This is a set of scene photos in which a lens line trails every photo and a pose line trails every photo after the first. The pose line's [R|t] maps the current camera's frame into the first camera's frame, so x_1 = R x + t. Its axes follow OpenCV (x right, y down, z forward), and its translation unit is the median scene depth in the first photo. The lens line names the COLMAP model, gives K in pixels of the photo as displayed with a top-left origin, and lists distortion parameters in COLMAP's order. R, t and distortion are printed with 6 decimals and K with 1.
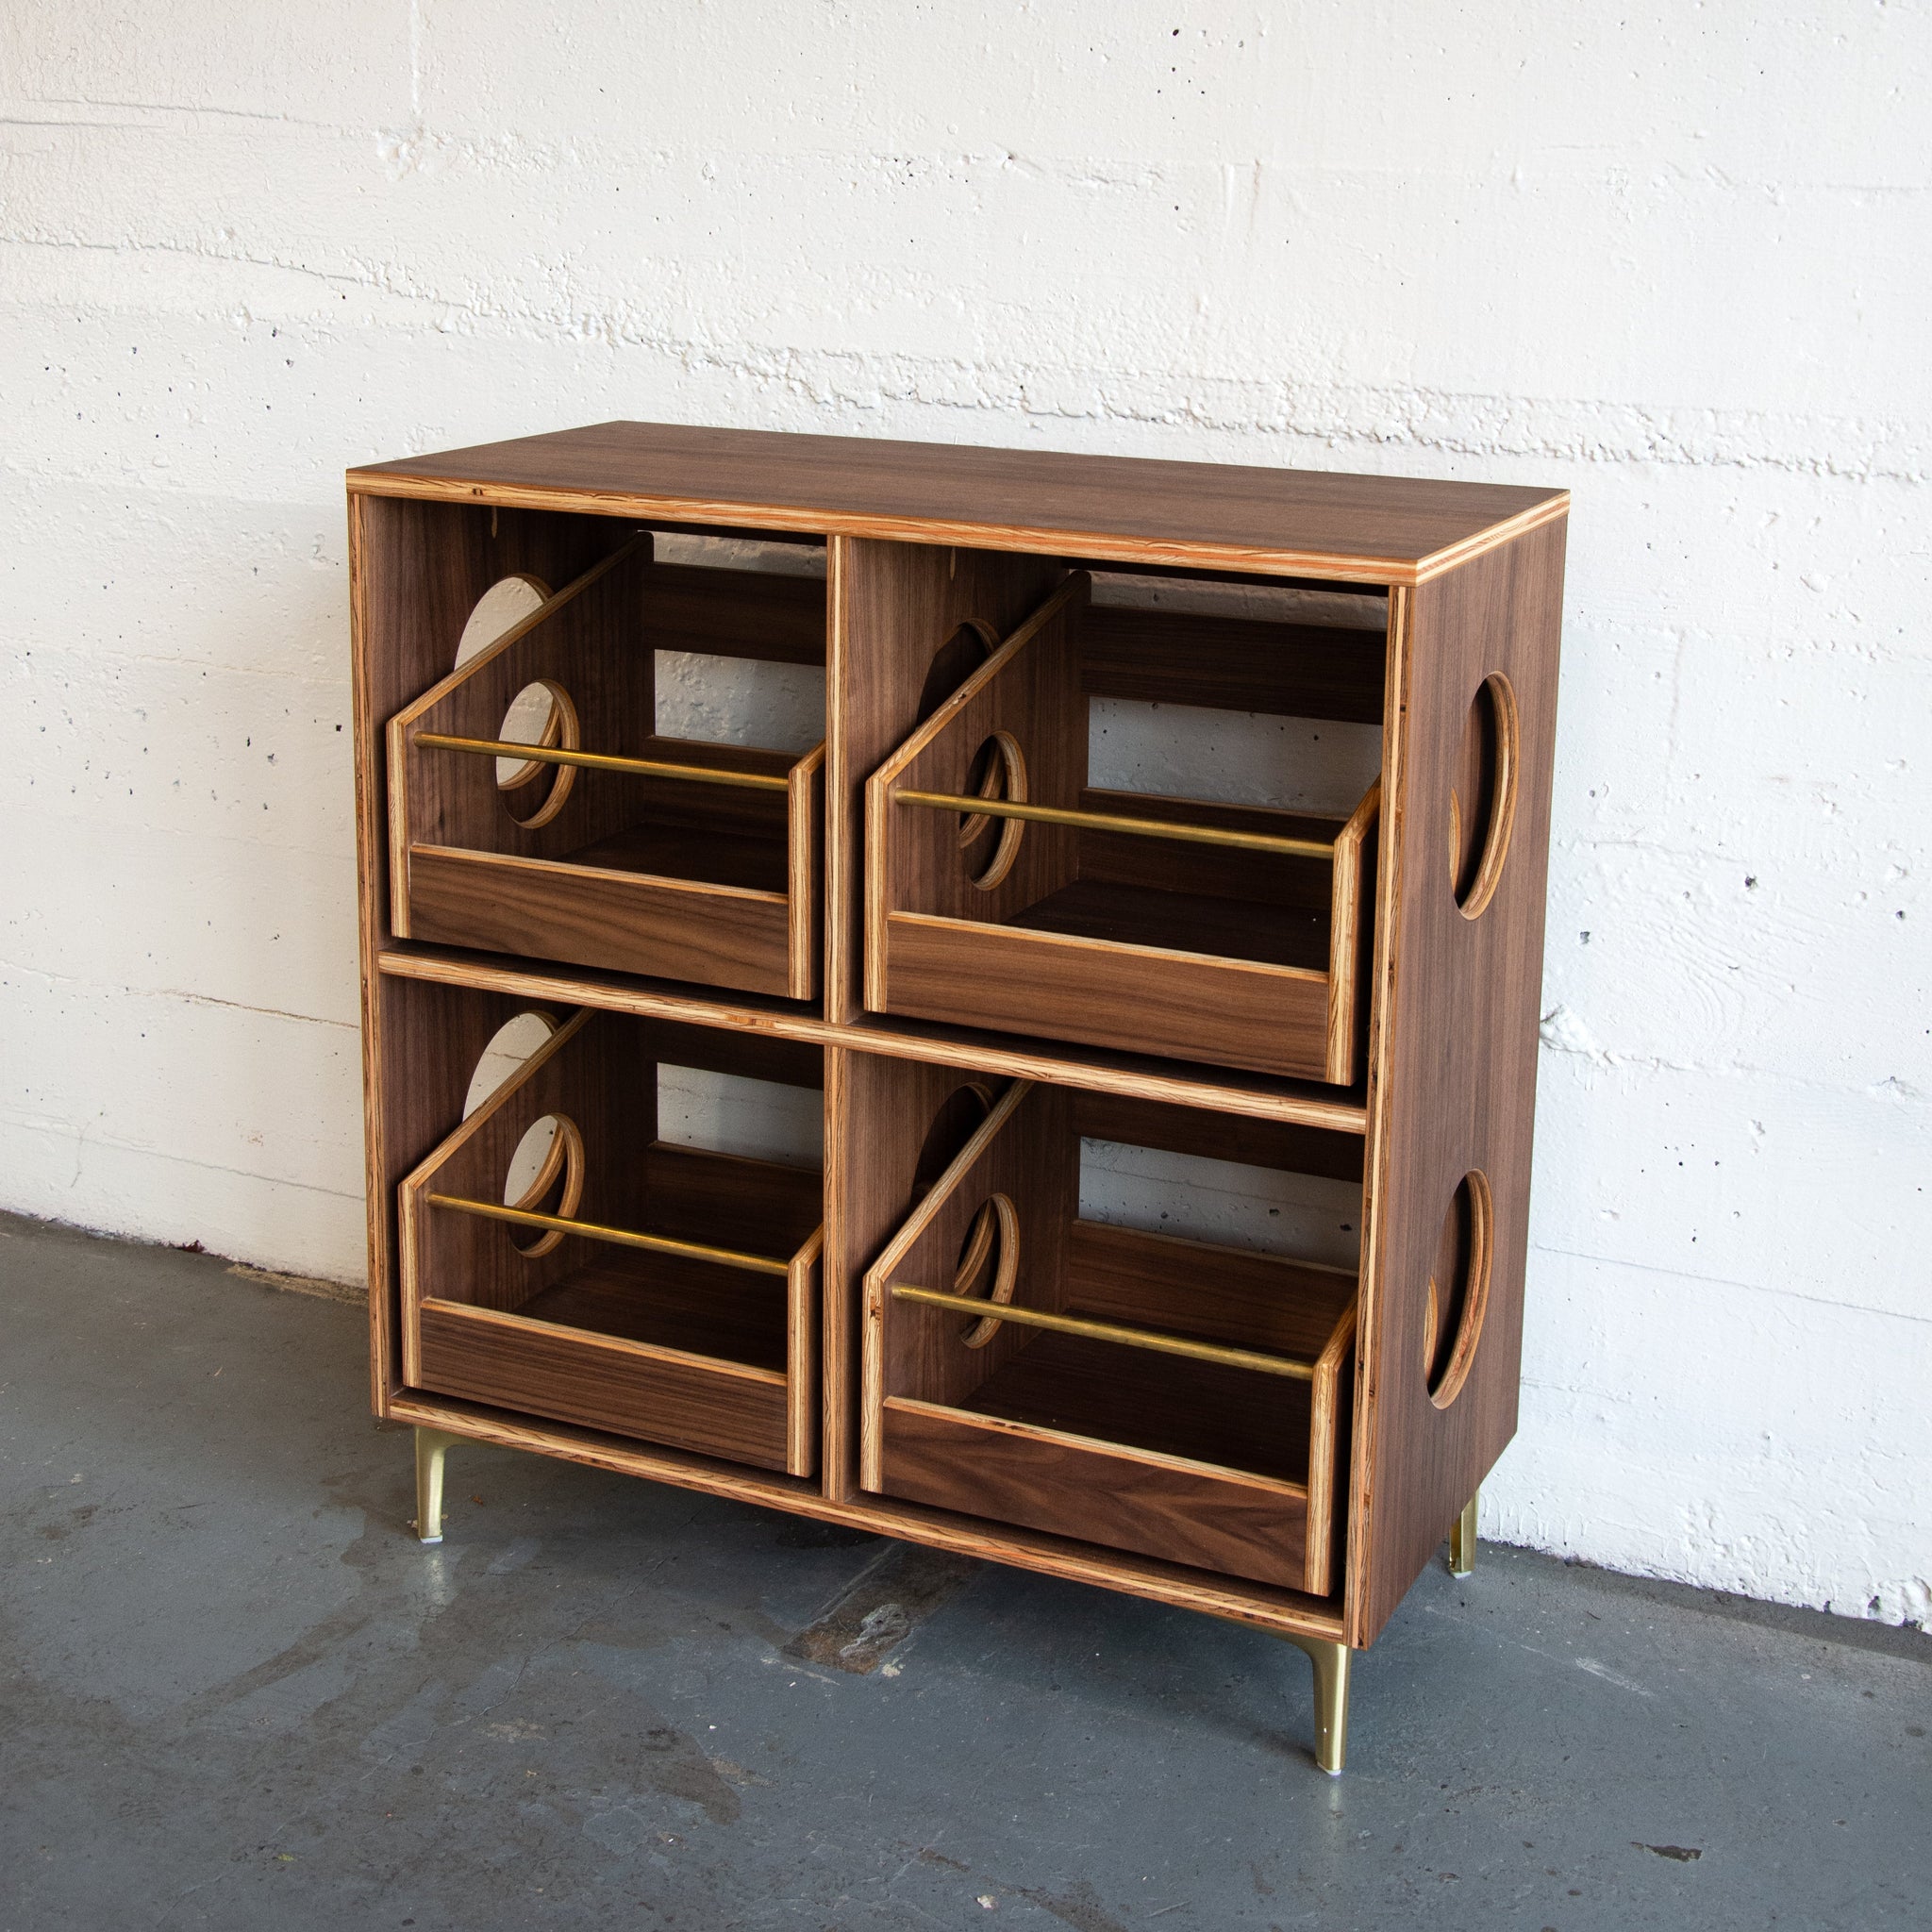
lens RADIAL K [[3059.7, 0, 983.9], [0, 3059.7, 722.8], [0, 0, 1]] dist [0.021946, 0.000000]
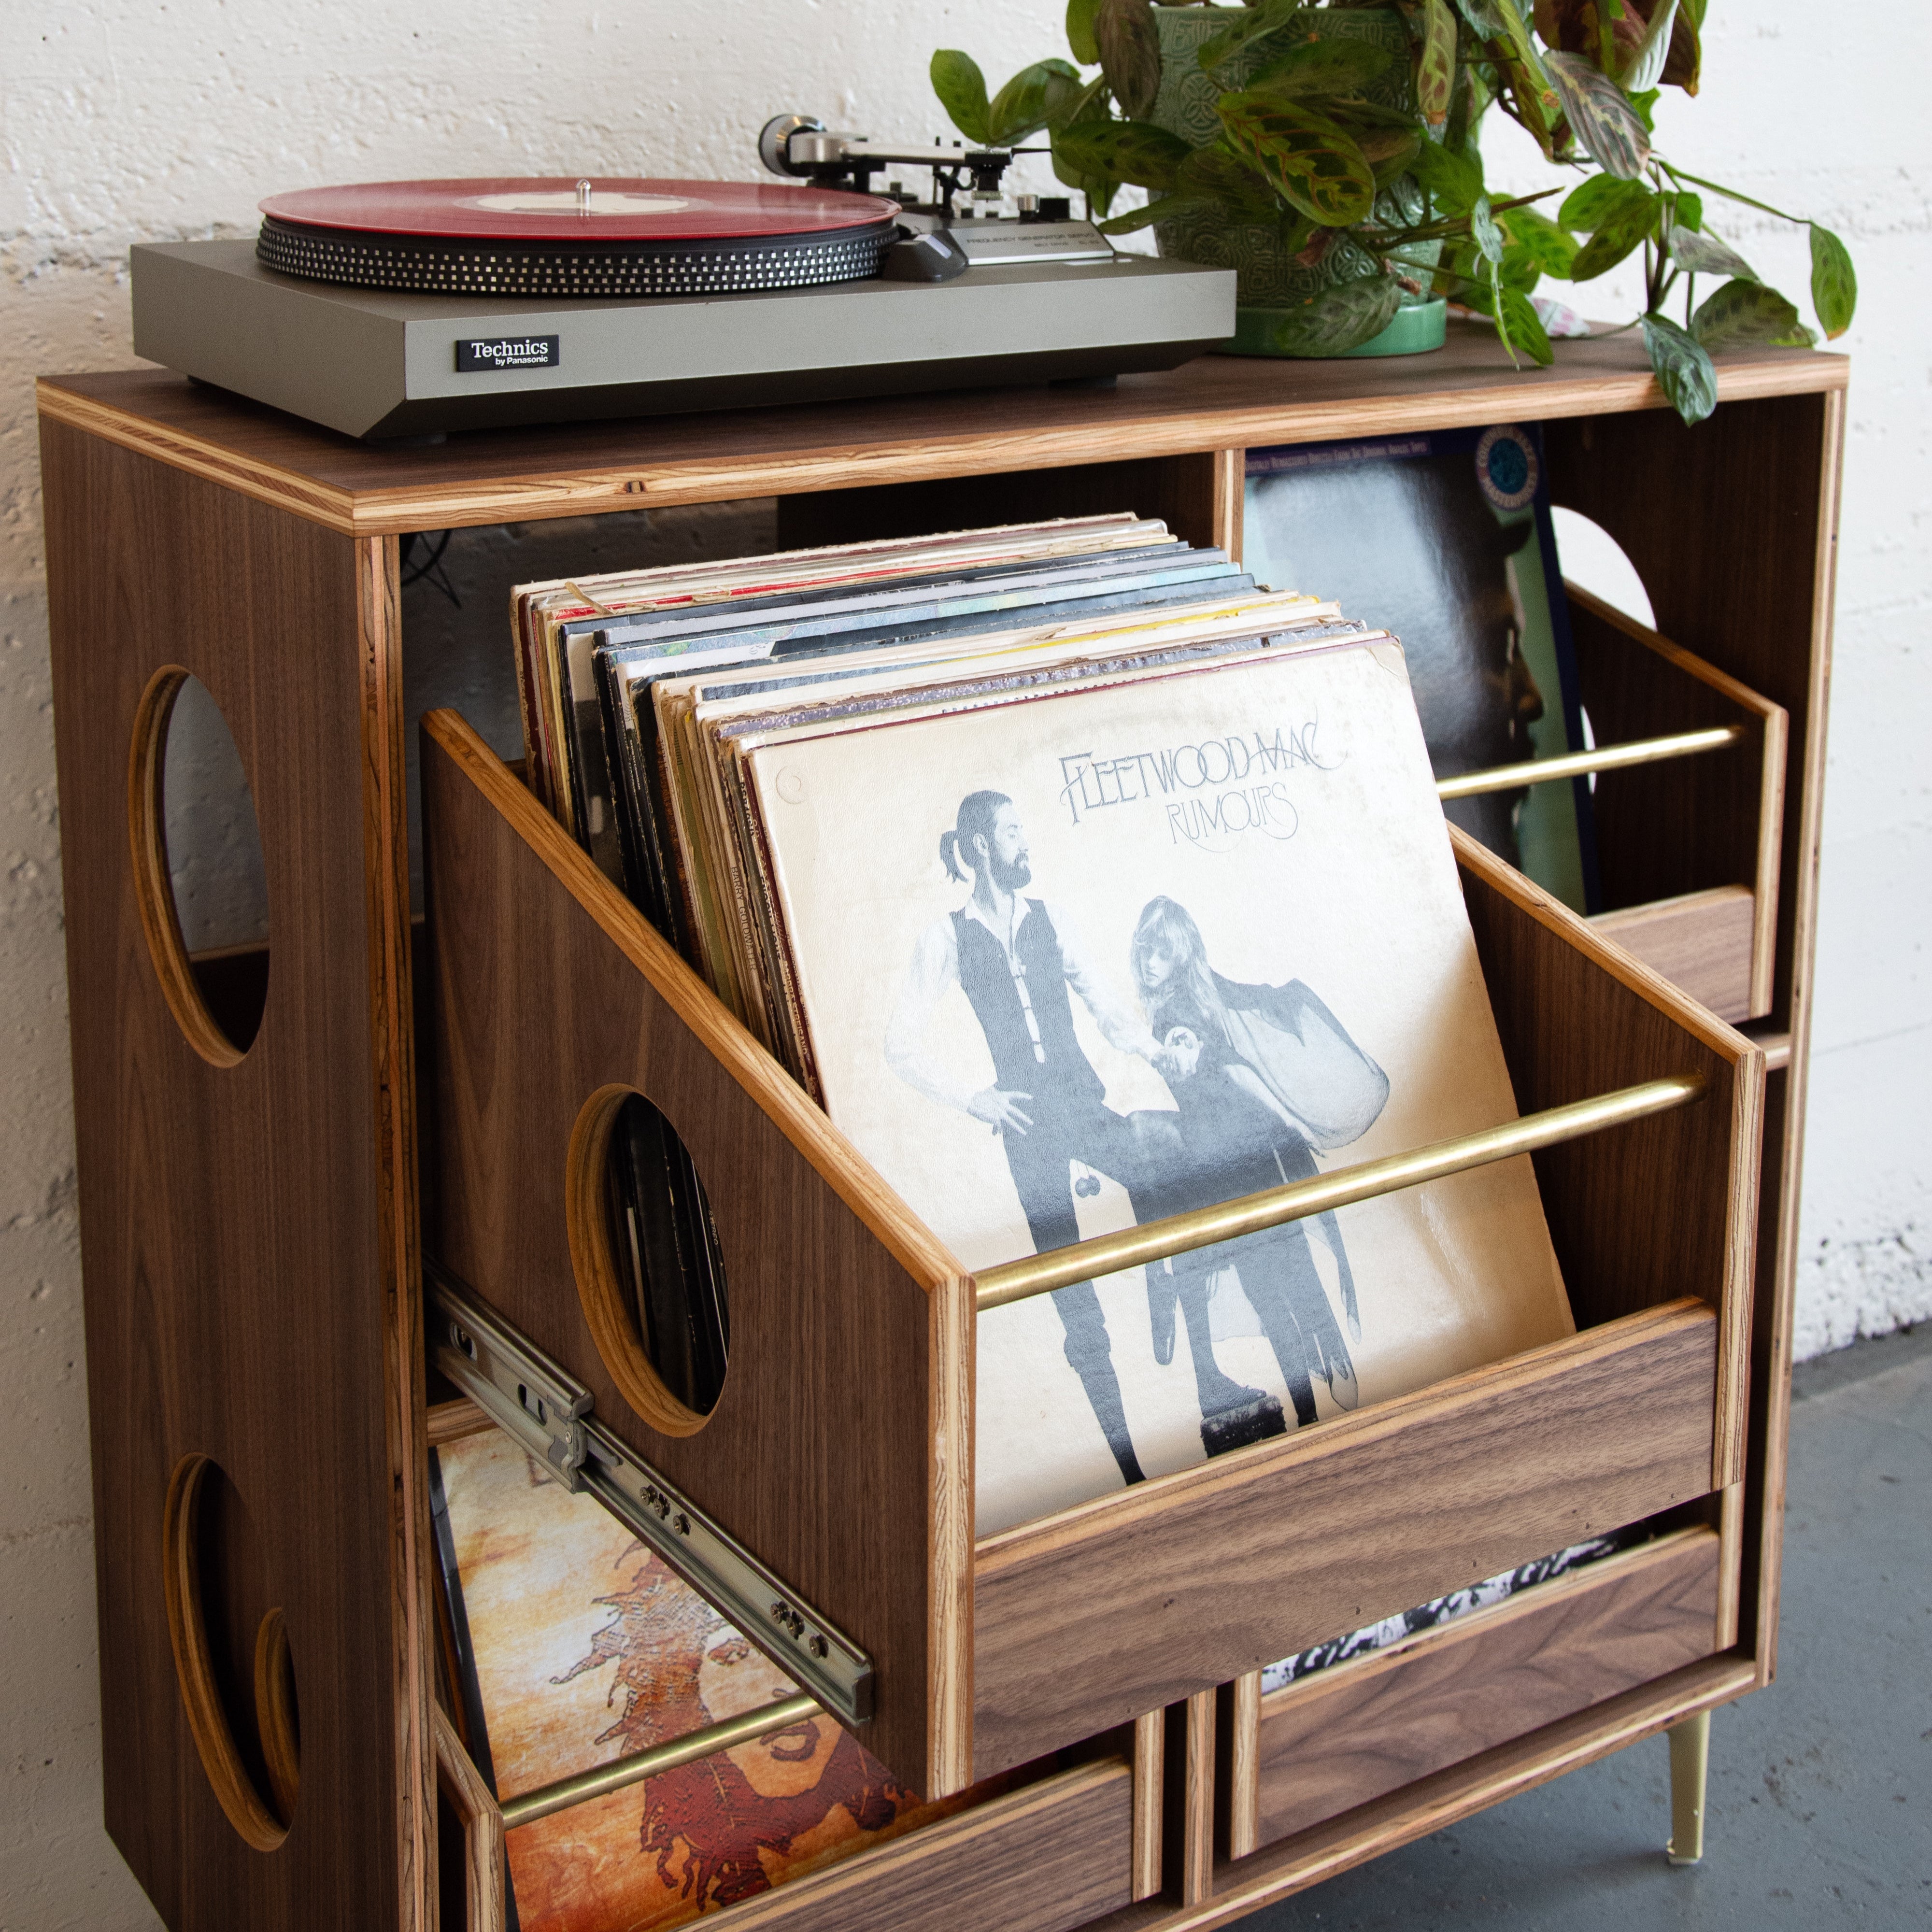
lens RADIAL K [[2982.5, 0, 976.3], [0, 2982.5, 551.4], [0, 0, 1]] dist [0.038668, 0.000000]
pose [[0.516509, -0.172301, 0.838767, -0.539713], [0.179507, 0.979568, 0.090684, -0.094809], [-0.837255, 0.103726, 0.536885, 0.626113]]
